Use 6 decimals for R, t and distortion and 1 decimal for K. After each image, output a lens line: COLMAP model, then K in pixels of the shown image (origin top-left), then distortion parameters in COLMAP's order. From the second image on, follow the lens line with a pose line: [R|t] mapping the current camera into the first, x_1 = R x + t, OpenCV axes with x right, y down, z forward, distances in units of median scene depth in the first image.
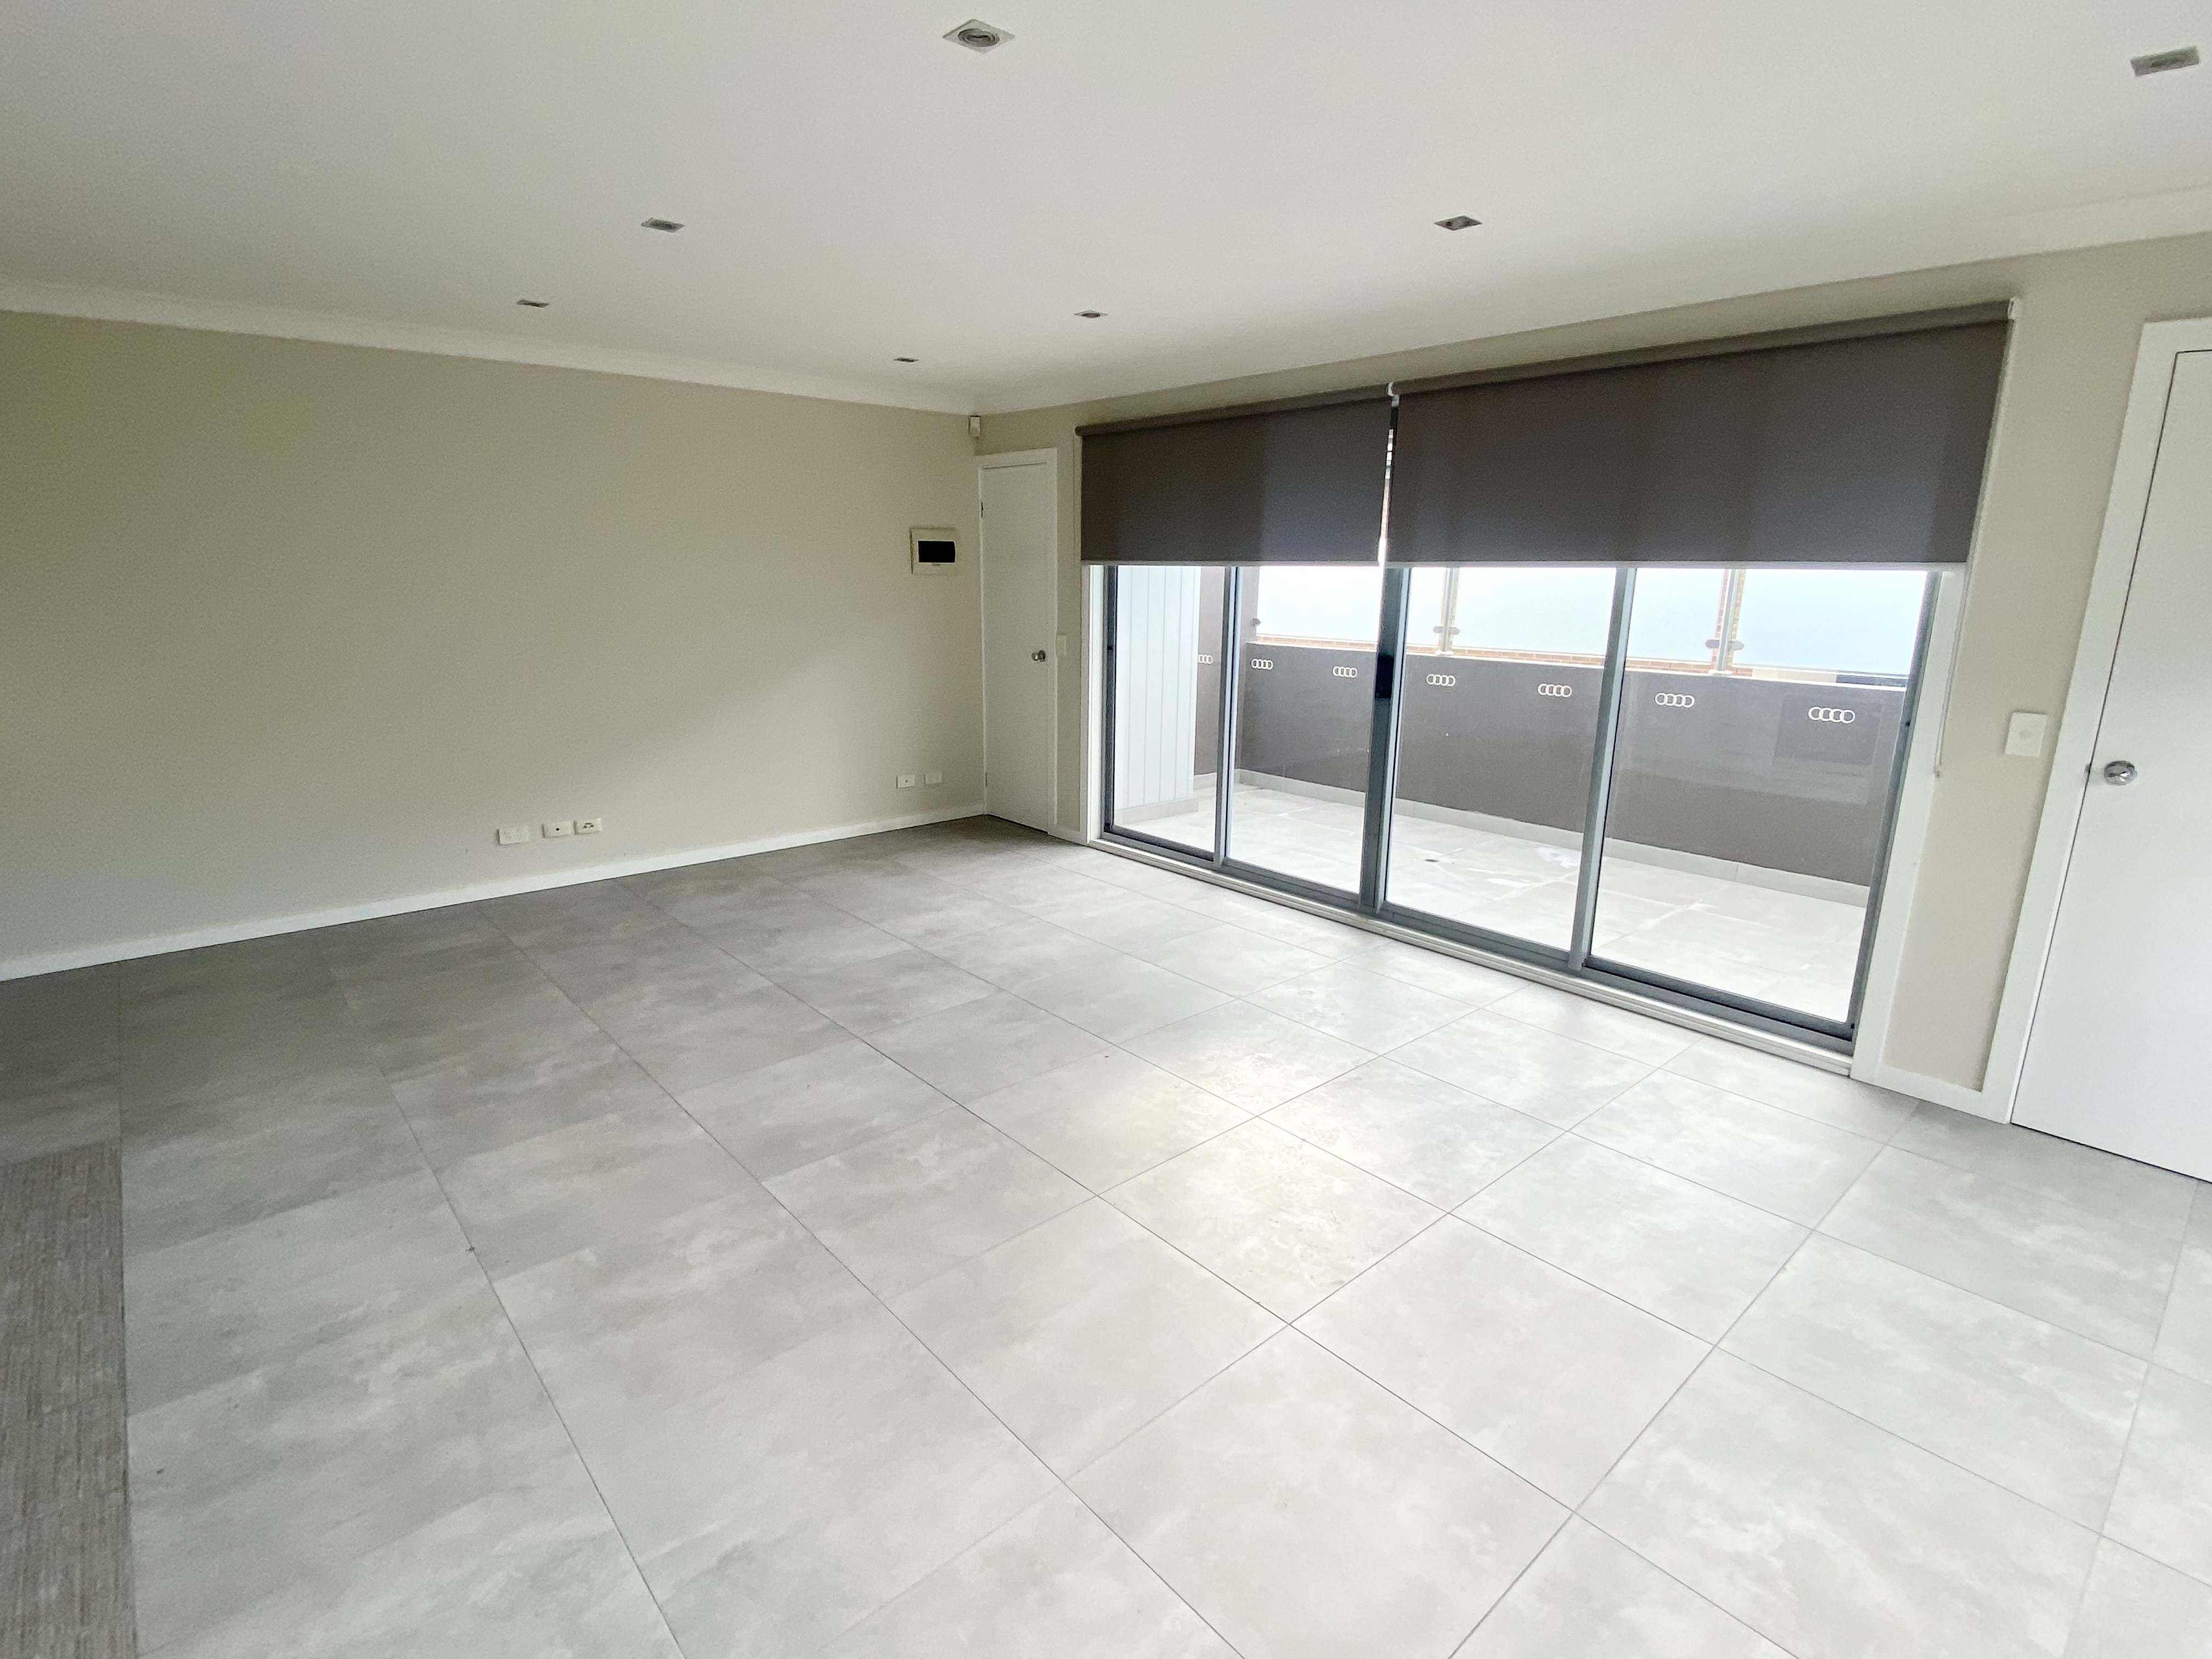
lens RADIAL K [[1075.0, 0, 1114.7], [0, 1075.0, 820.5], [0, 0, 1]] dist [0.044273, -0.042912]
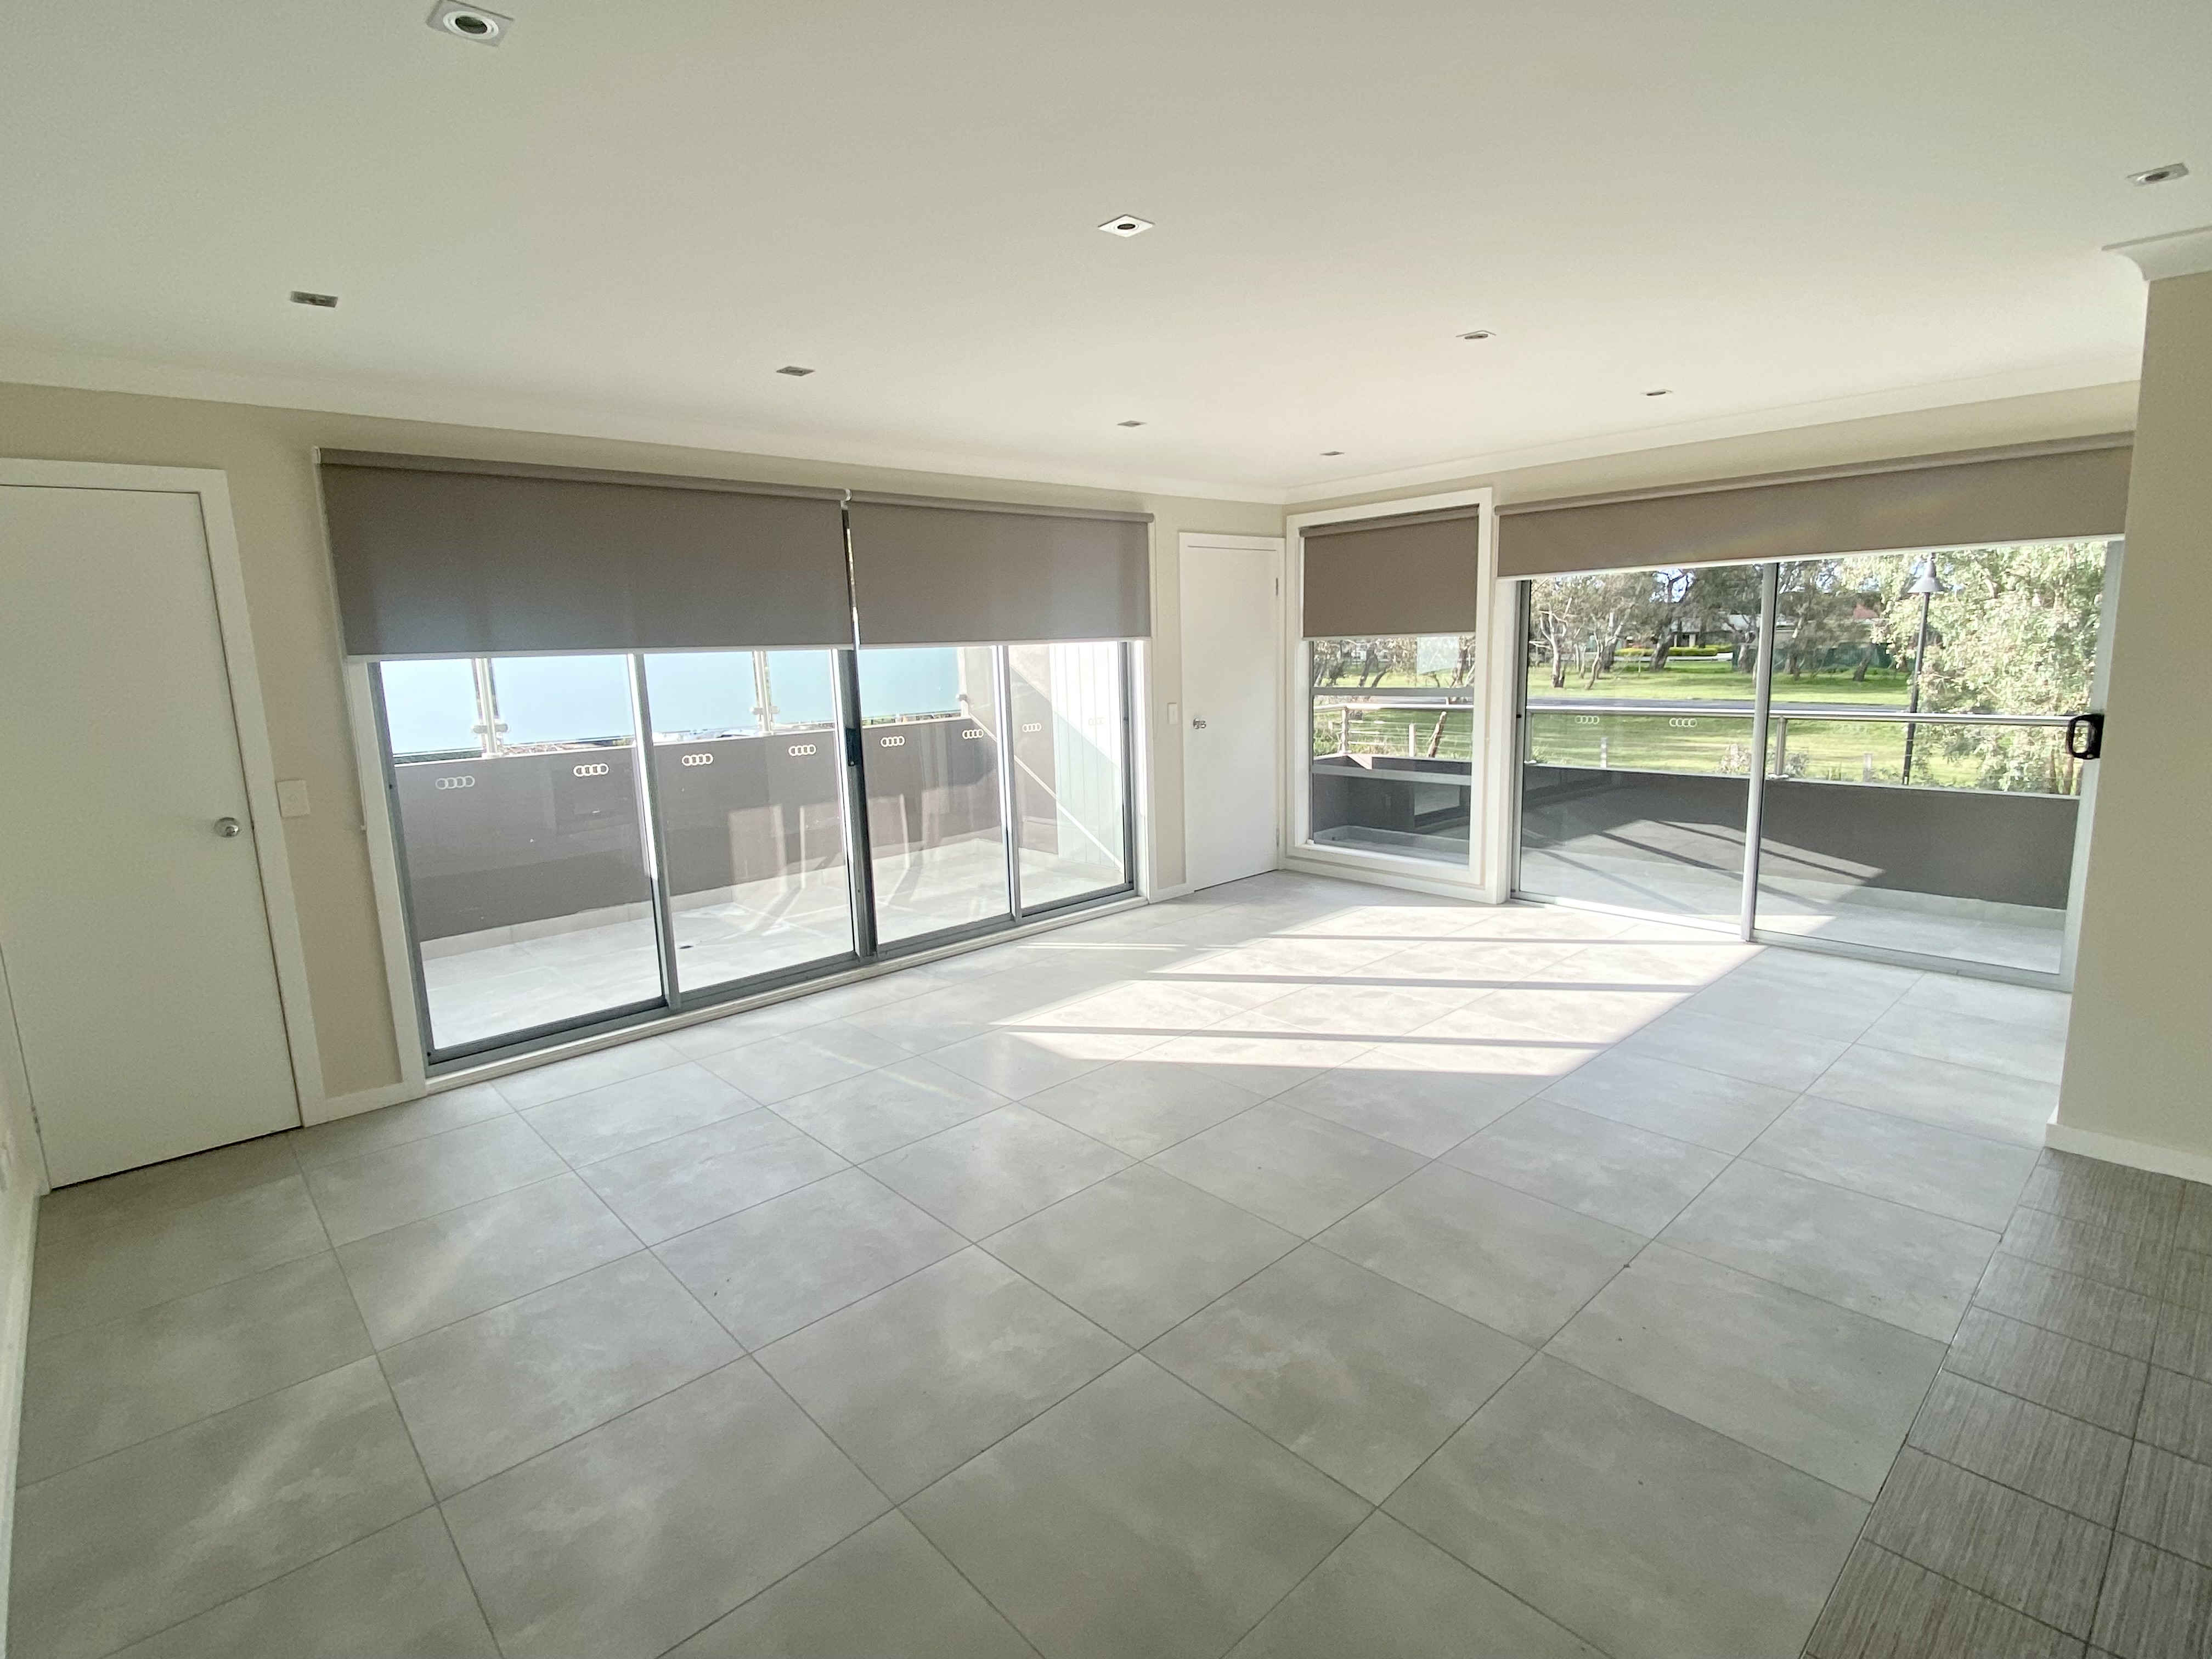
lens RADIAL K [[1074.2, 0, 1094.7], [0, 1074.2, 822.0], [0, 0, 1]] dist [0.057702, -0.044639]
pose [[-0.007783, -0.174948, 0.984547, -1.037848], [0.260393, 0.950255, 0.170913, -0.223666], [-0.965471, 0.257699, 0.038159, 0.896574]]
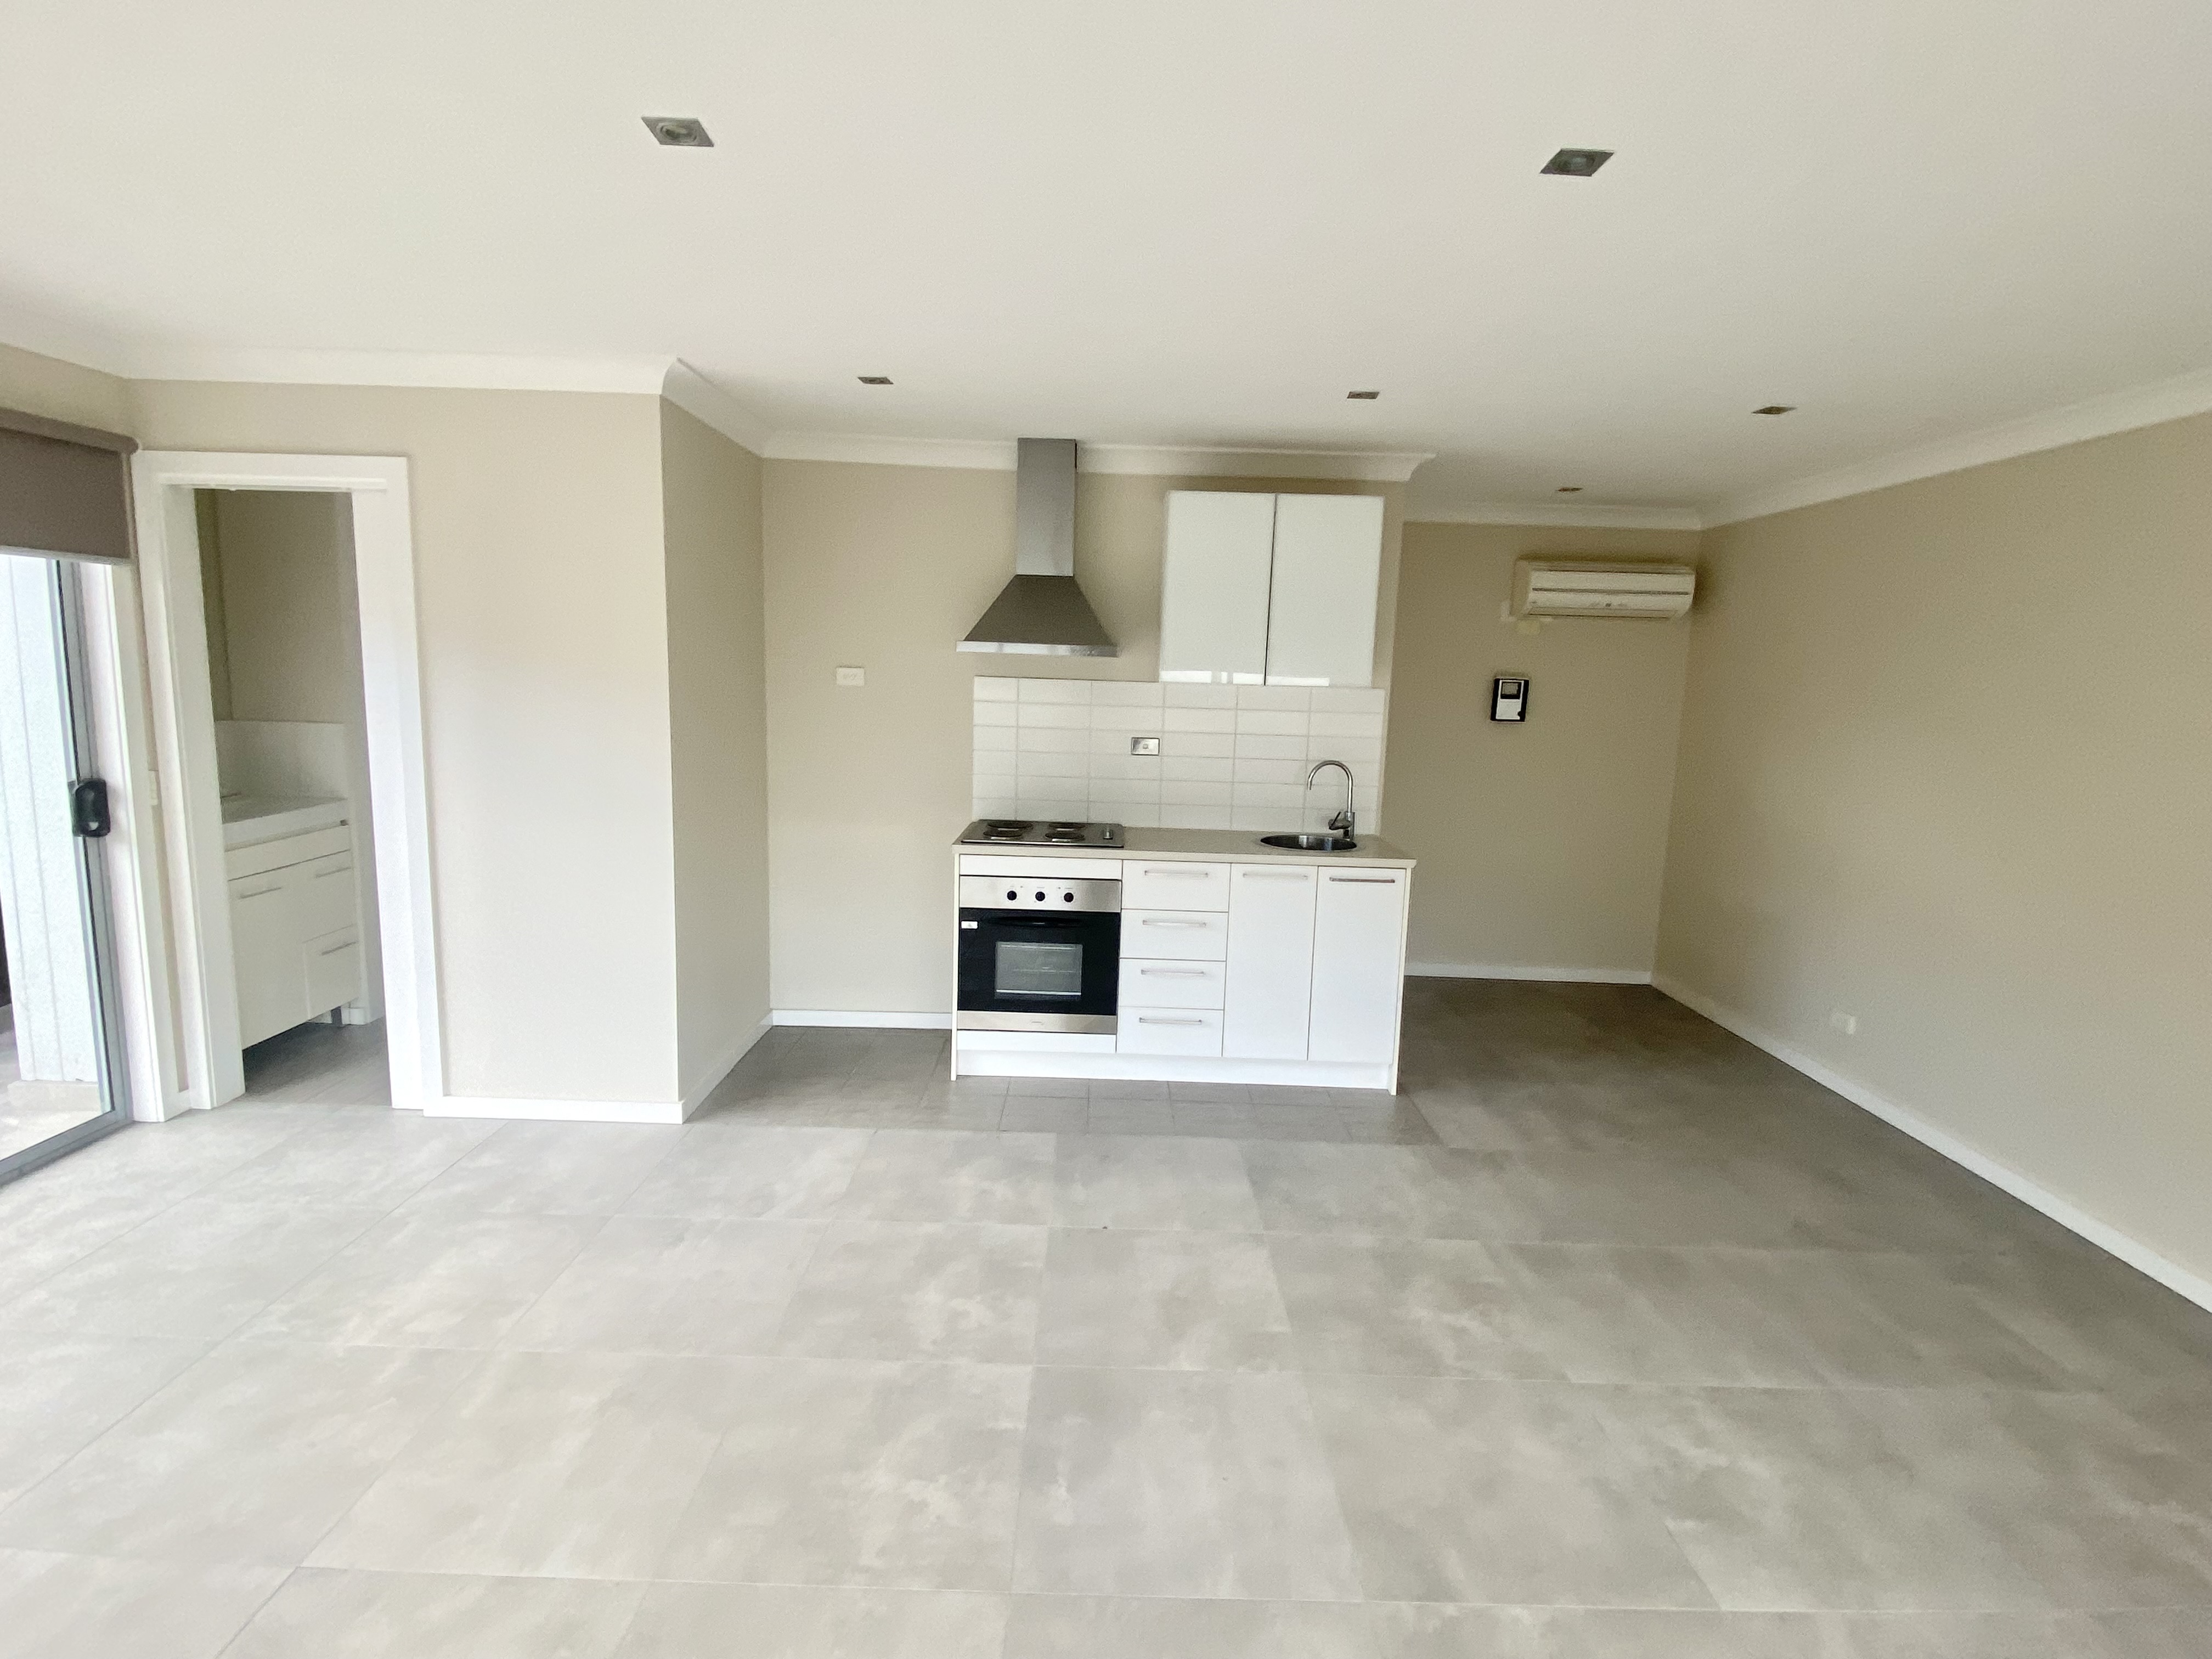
lens RADIAL K [[1075.0, 0, 1114.7], [0, 1075.0, 820.5], [0, 0, 1]] dist [0.044273, -0.042912]
pose [[-0.662314, 0.073612, -0.745601, 0.193900], [-0.210302, 0.936889, 0.279308, -0.260881], [0.719106, 0.341791, -0.605034, 1.060757]]
